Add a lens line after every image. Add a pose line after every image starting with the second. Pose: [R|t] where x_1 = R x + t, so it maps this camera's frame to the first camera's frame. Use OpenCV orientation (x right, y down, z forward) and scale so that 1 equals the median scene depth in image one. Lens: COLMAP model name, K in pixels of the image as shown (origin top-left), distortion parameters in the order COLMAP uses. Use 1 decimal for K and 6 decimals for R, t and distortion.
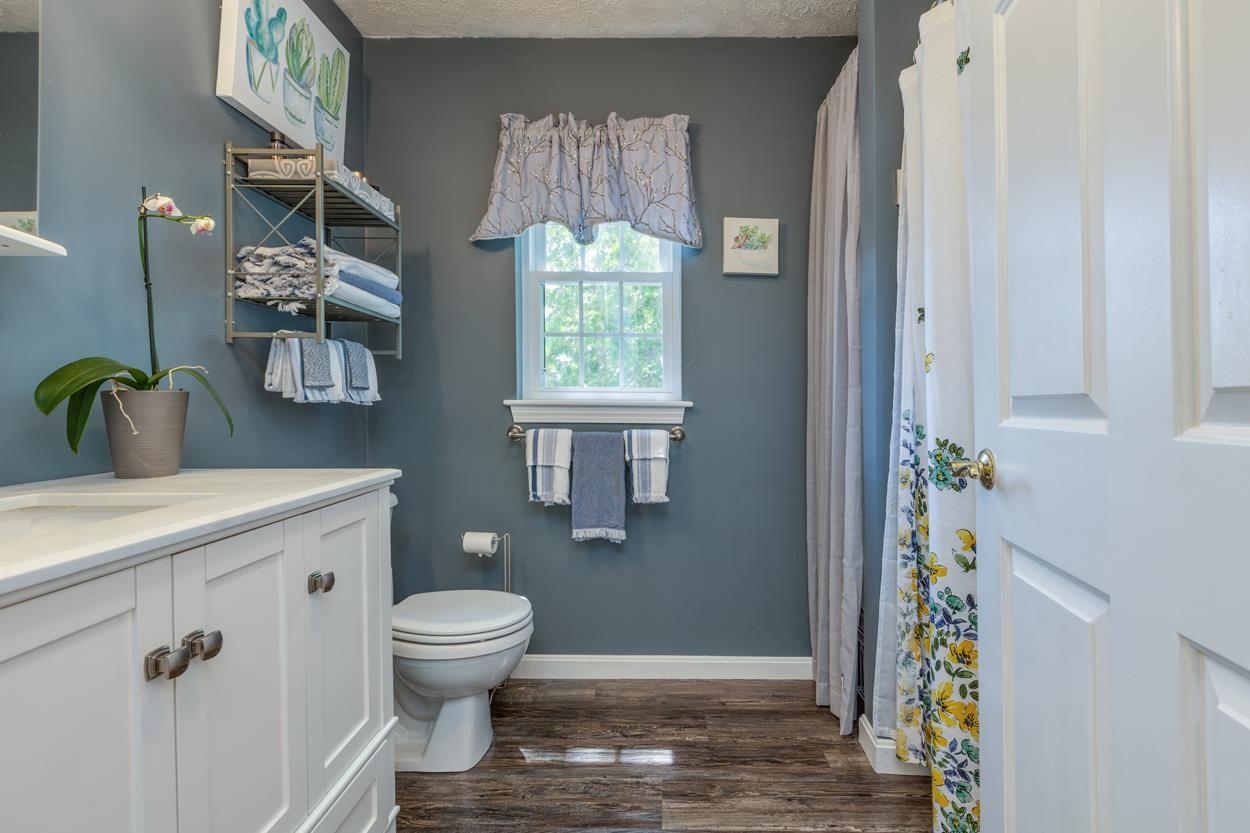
lens RADIAL K [[562.0, 0, 622.3], [0, 562.0, 403.8], [0, 0, 1]] dist [0.003959, -0.000554]
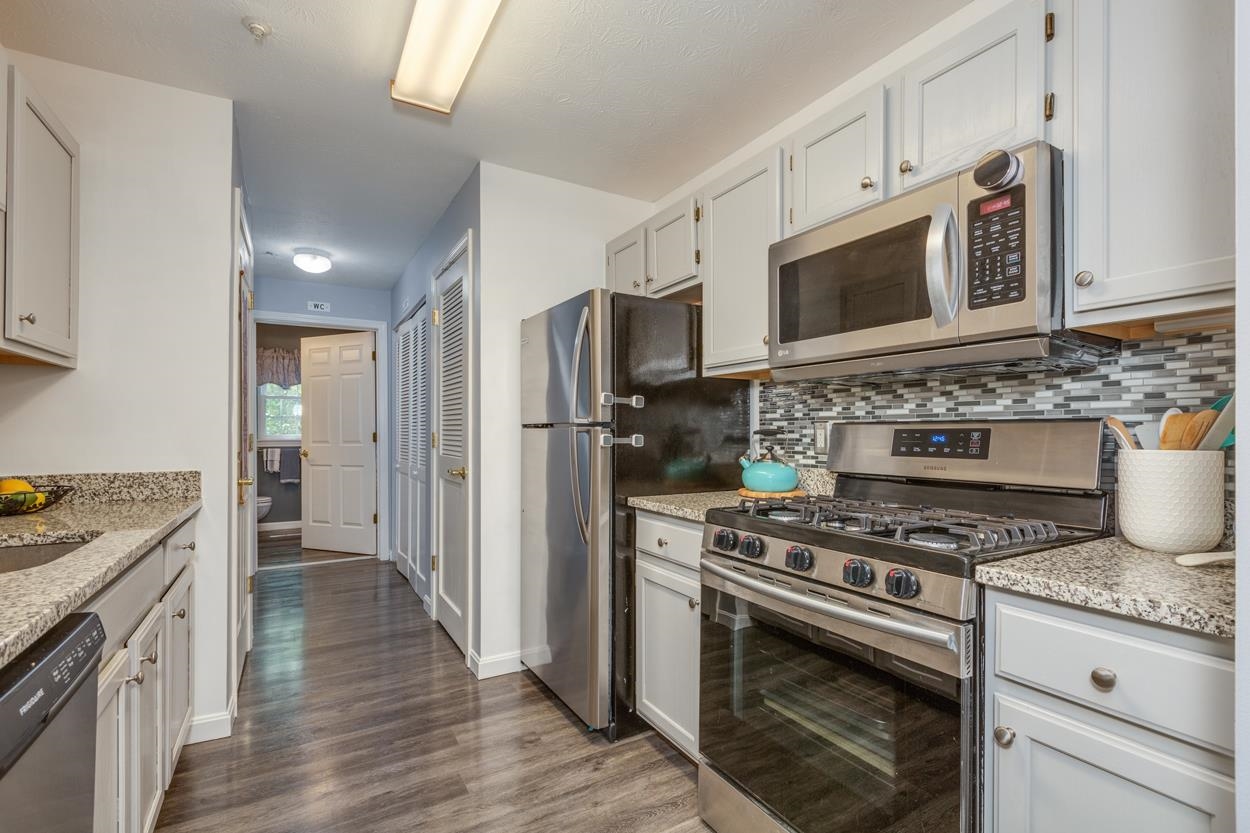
lens RADIAL K [[558.5, 0, 636.4], [0, 558.5, 431.2], [0, 0, 1]] dist [0.002183, -0.001461]
pose [[0.823131, 0.008034, 0.567795, -0.228724], [-0.004489, 0.999961, -0.007641, -0.039124], [-0.567834, 0.003741, 0.823135, -2.761821]]
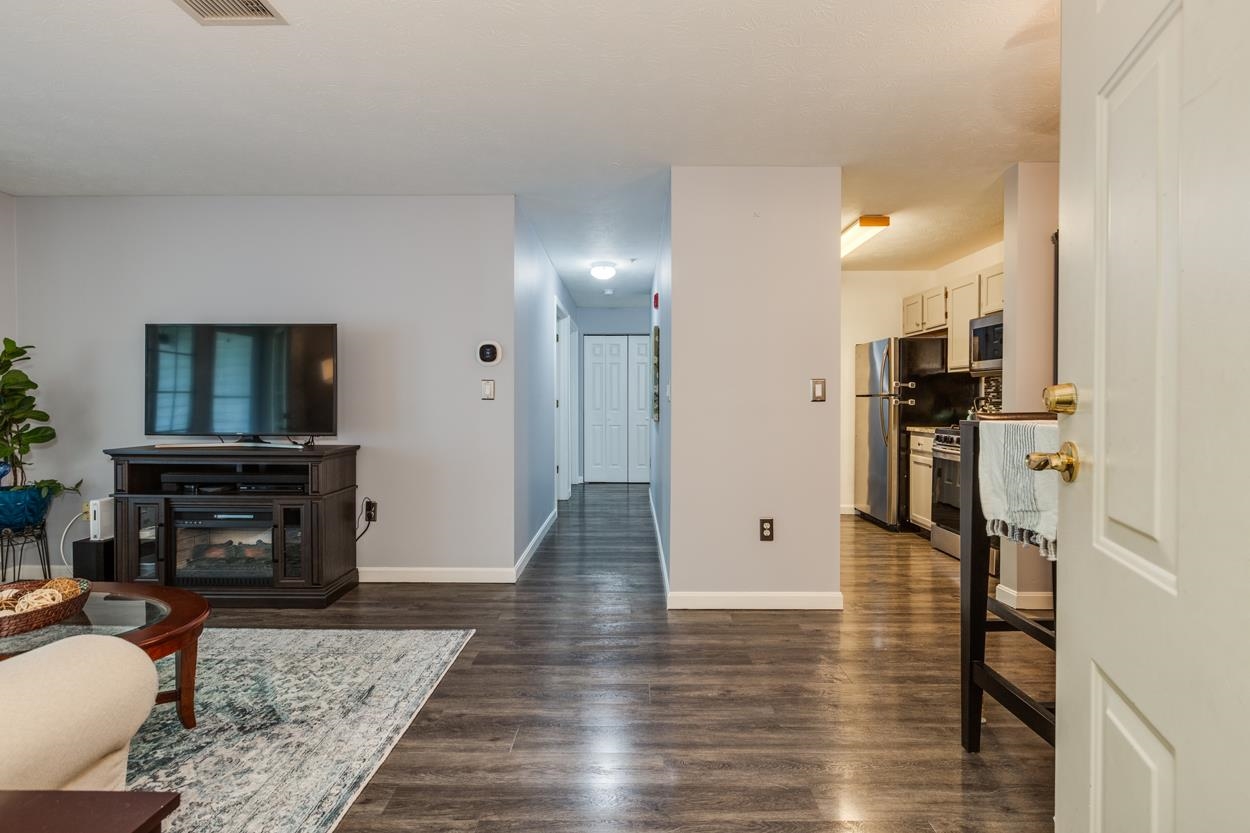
lens RADIAL K [[558.5, 0, 627.3], [0, 558.5, 410.6], [0, 0, 1]] dist [0.002183, -0.001461]
pose [[0.998846, 0.004335, 0.047827, -0.913361], [-0.005036, 0.999881, 0.014549, -0.023659], [-0.047758, -0.014773, 0.998750, -4.137778]]
